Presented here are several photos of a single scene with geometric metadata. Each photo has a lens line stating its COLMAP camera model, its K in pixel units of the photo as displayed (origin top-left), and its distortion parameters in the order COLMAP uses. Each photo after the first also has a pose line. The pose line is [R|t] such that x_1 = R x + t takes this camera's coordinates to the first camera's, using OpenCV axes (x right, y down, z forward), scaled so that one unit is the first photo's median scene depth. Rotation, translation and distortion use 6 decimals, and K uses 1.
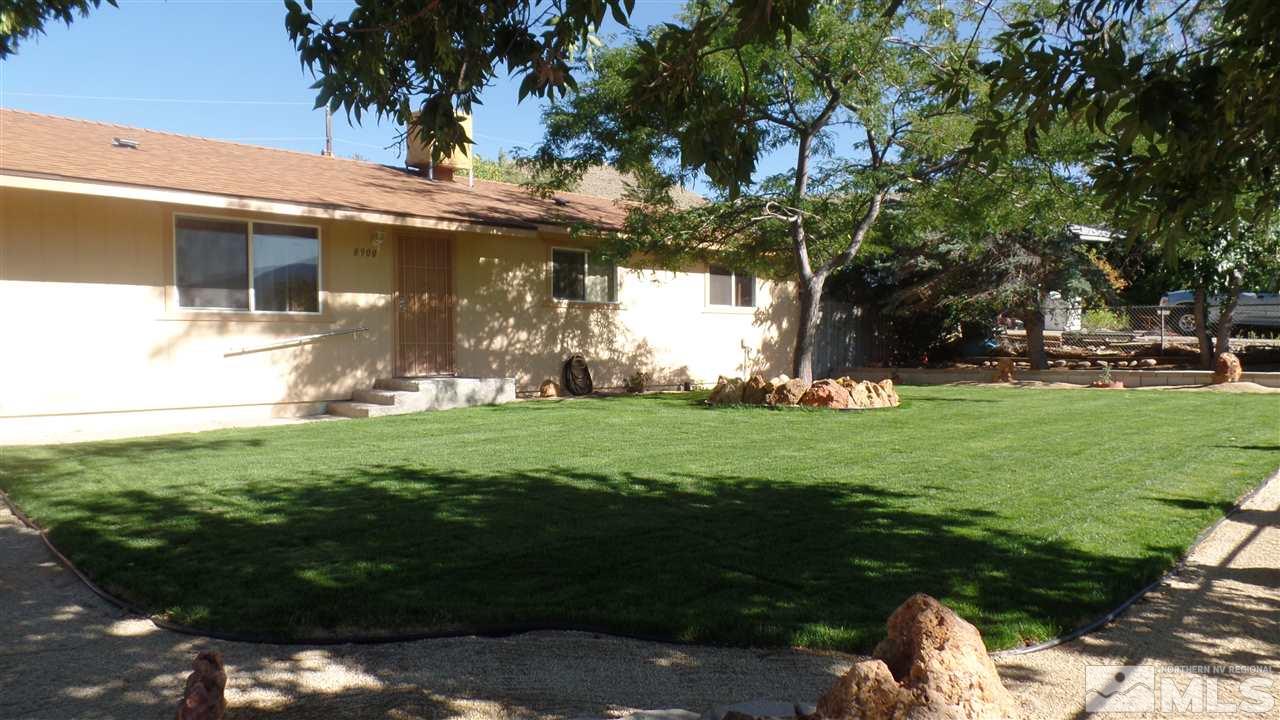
lens RADIAL K [[897.4, 0, 622.6], [0, 897.4, 364.3], [0, 0, 1]] dist [0.003509, 0.029605]
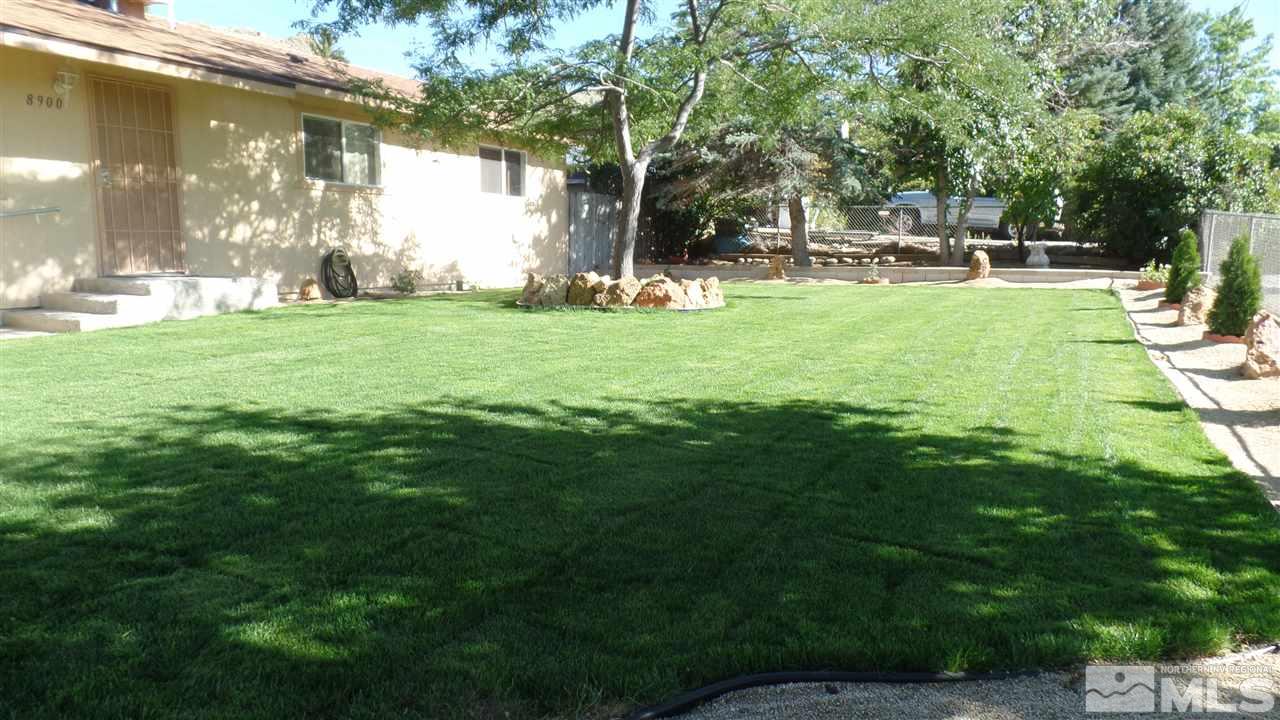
lens RADIAL K [[897.4, 0, 622.6], [0, 897.4, 364.3], [0, 0, 1]] dist [0.003509, 0.029605]
pose [[0.937727, -0.037712, 0.345321, -0.099353], [-0.001821, 0.993542, 0.113448, 0.001083], [-0.347369, -0.107012, 0.931602, 0.128217]]
